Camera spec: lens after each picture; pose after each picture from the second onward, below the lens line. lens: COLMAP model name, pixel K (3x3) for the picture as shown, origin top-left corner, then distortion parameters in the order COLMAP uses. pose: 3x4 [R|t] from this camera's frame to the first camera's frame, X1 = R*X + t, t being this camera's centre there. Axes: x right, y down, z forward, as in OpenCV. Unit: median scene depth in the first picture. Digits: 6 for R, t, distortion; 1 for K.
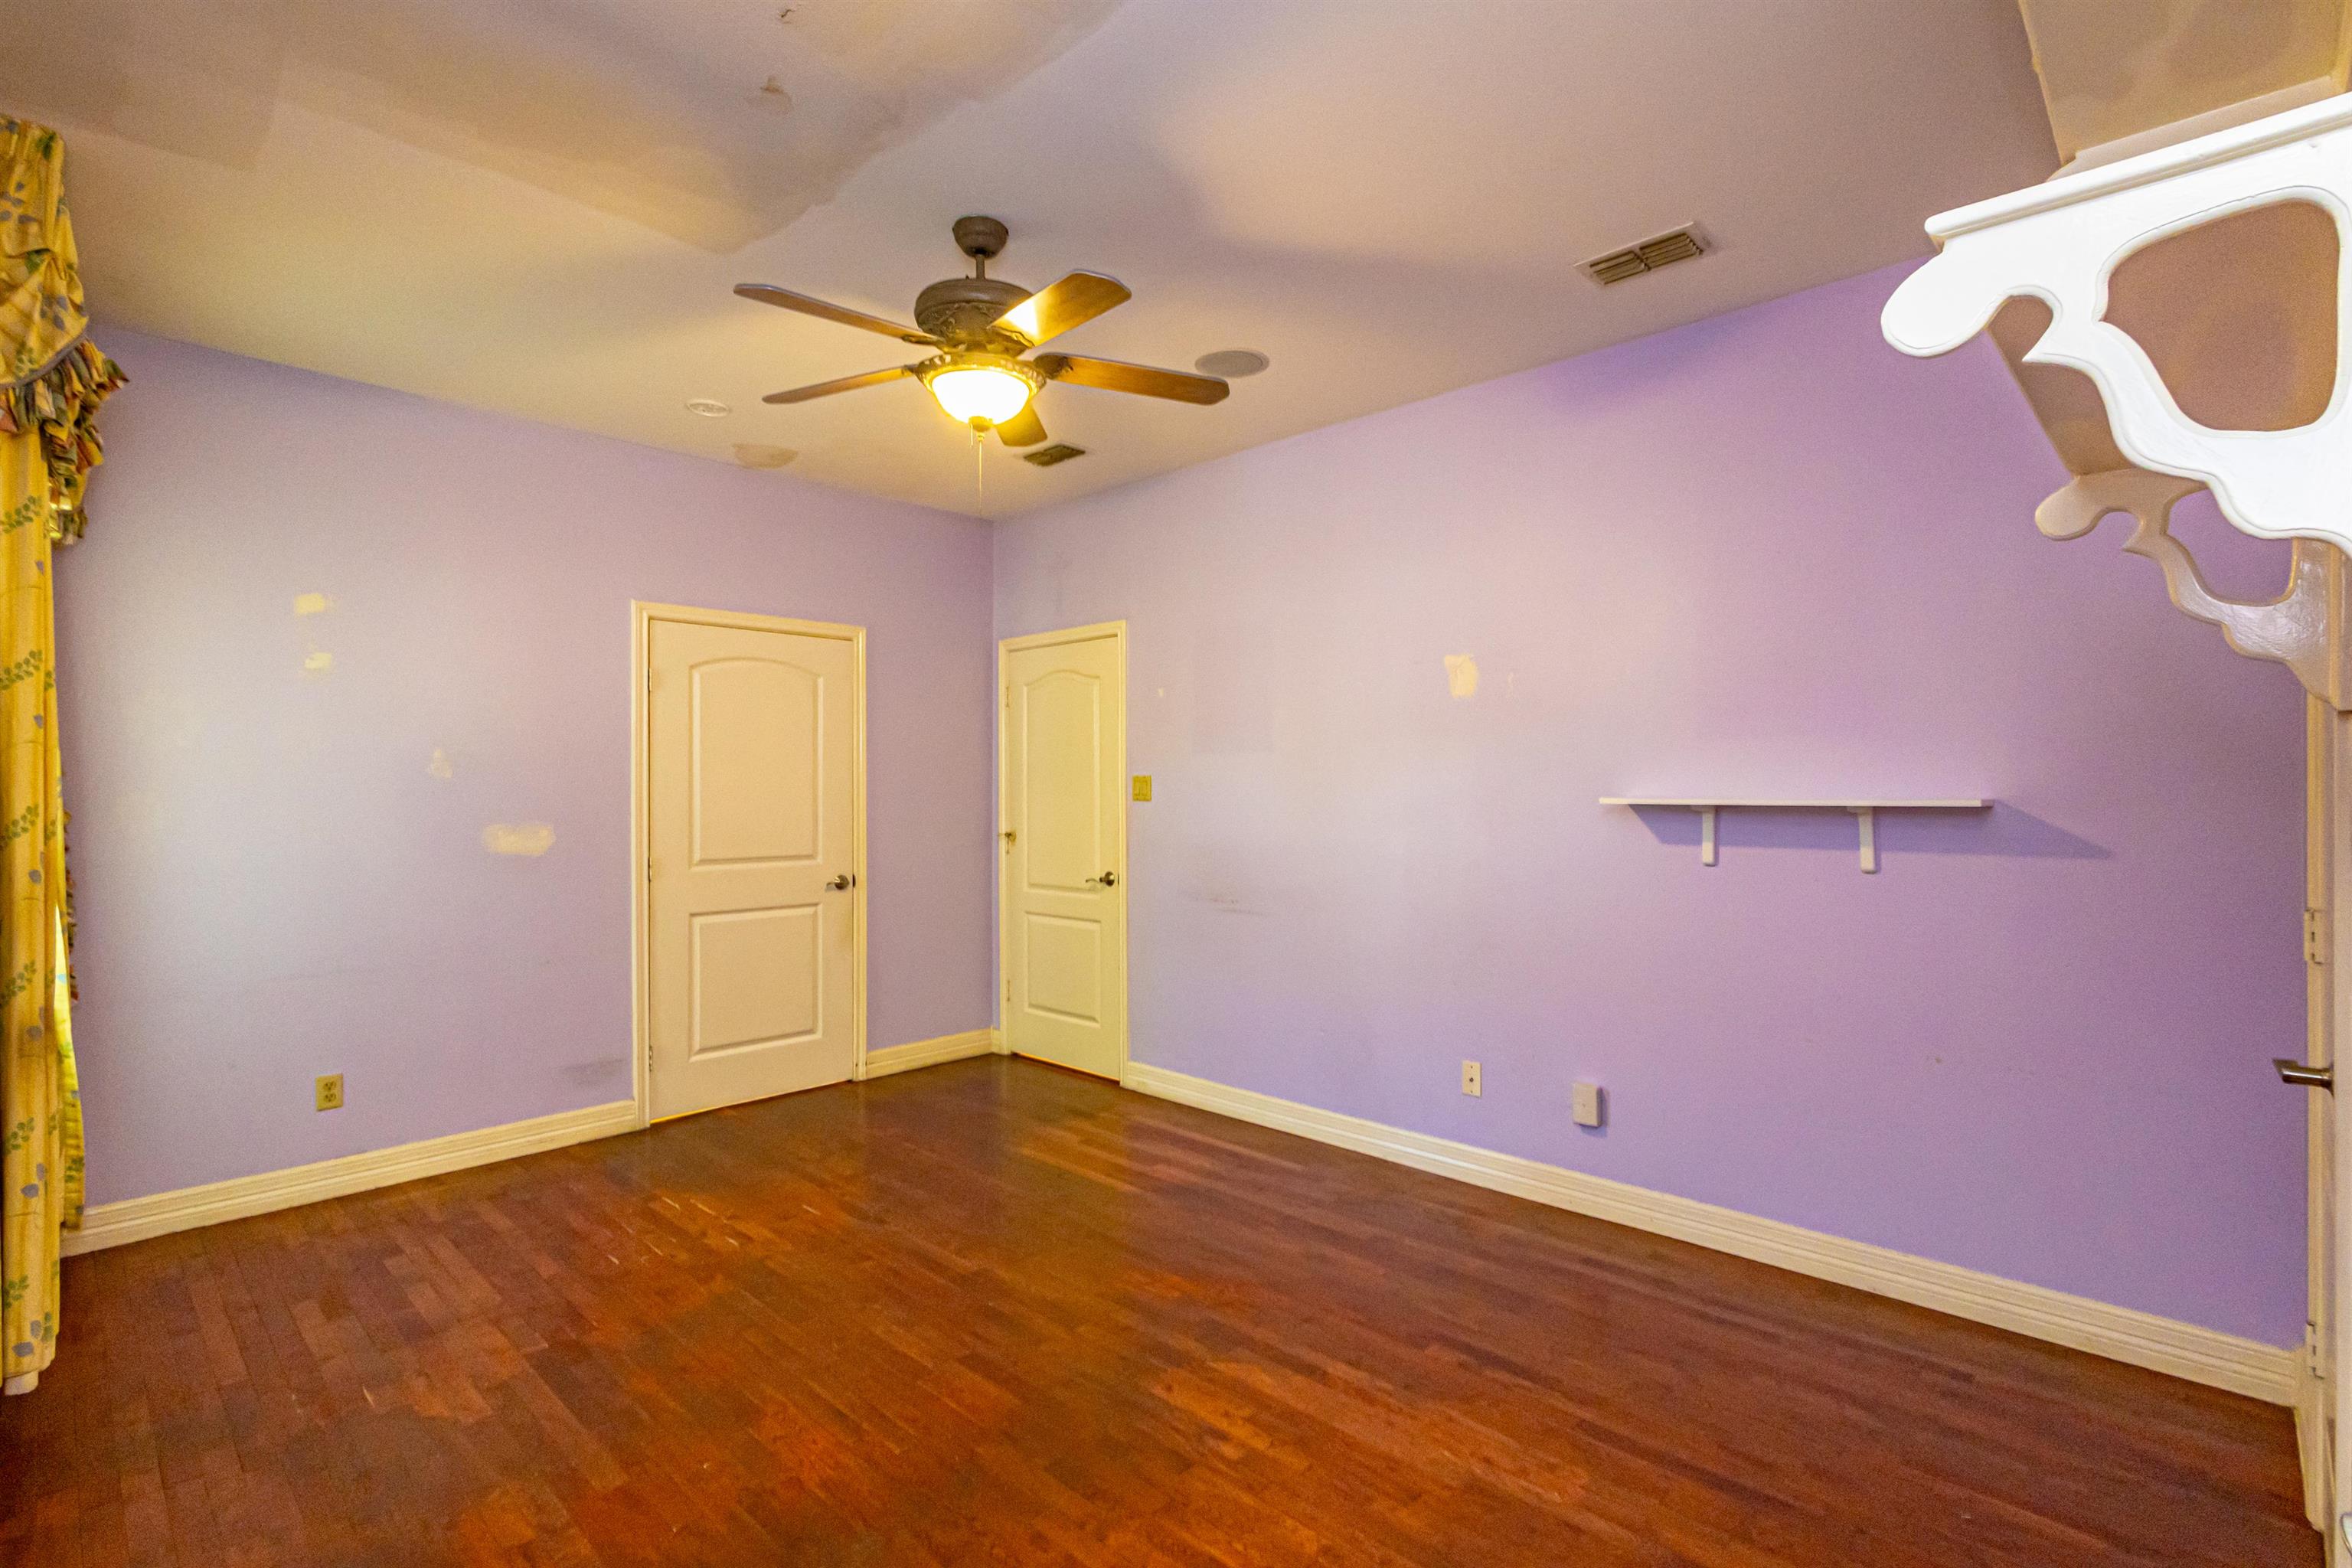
lens RADIAL K [[1080.6, 0, 1179.5], [0, 1080.6, 786.2], [0, 0, 1]] dist [0.006089, -0.000227]
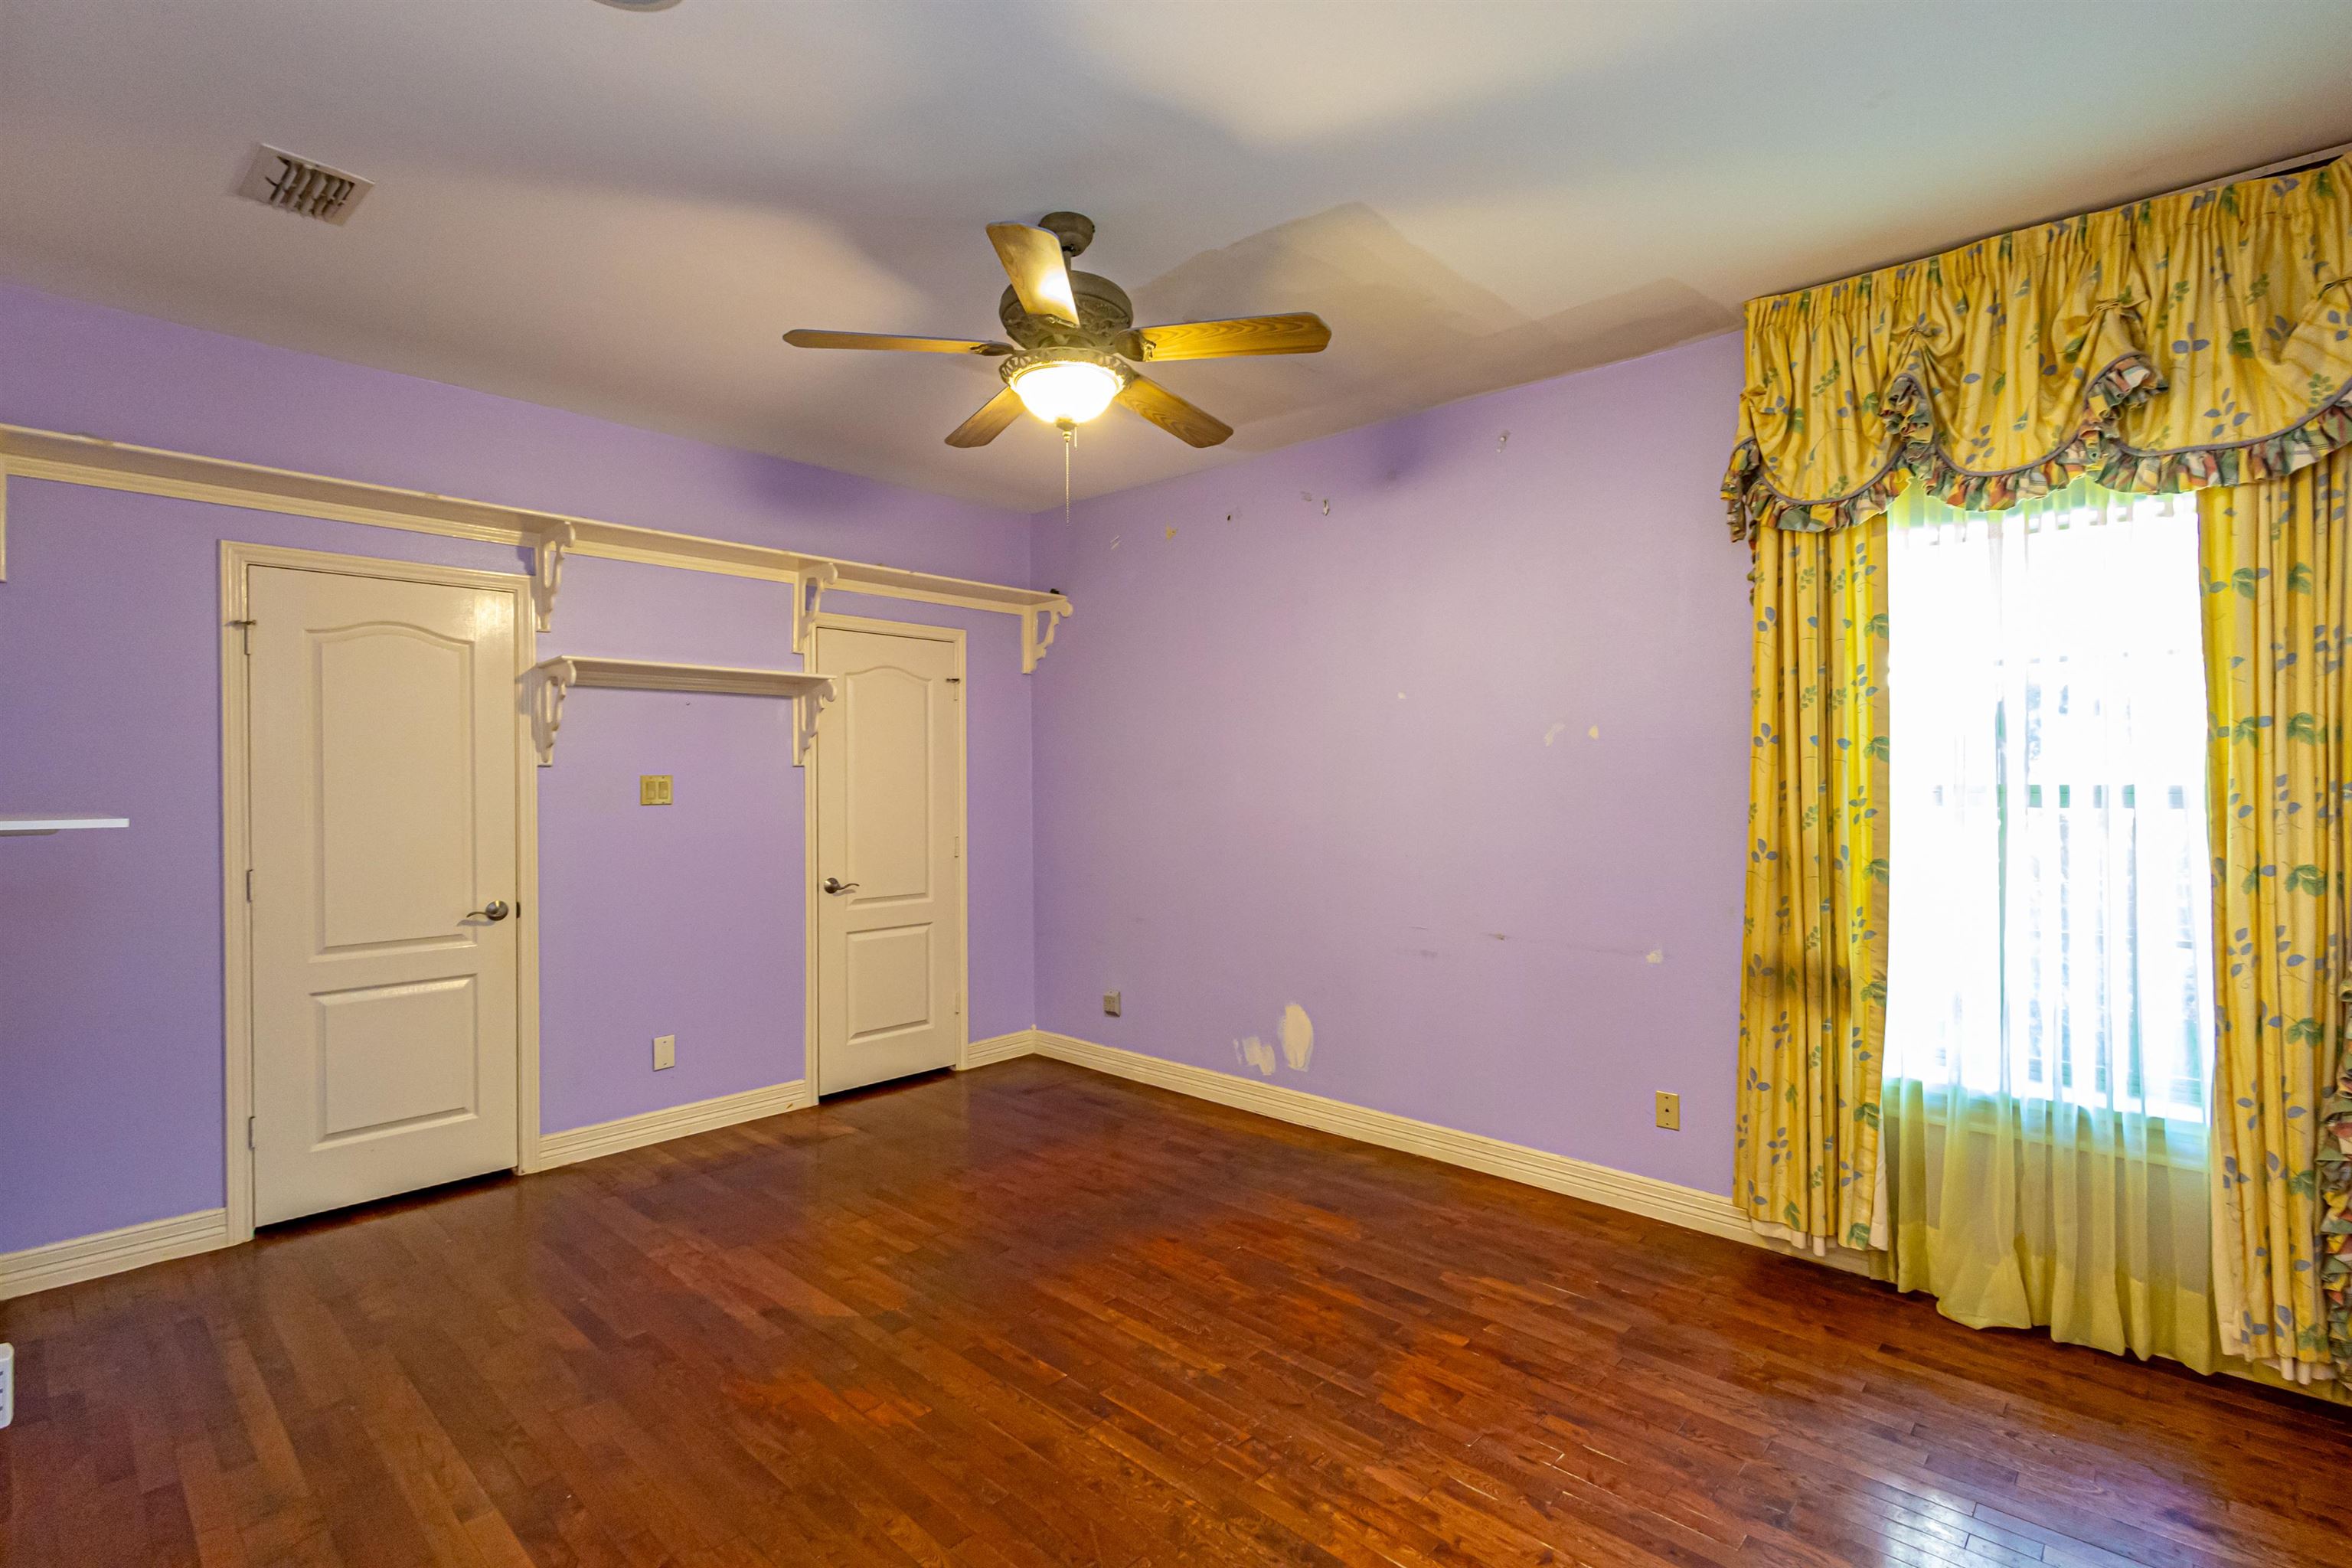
lens RADIAL K [[1080.6, 0, 1179.5], [0, 1080.6, 786.2], [0, 0, 1]] dist [0.006089, -0.000227]
pose [[-0.999983, 0.004977, -0.003131, -0.288748], [0.004971, 0.999985, 0.002079, -0.008951], [0.003141, 0.002063, -0.999993, 2.028118]]
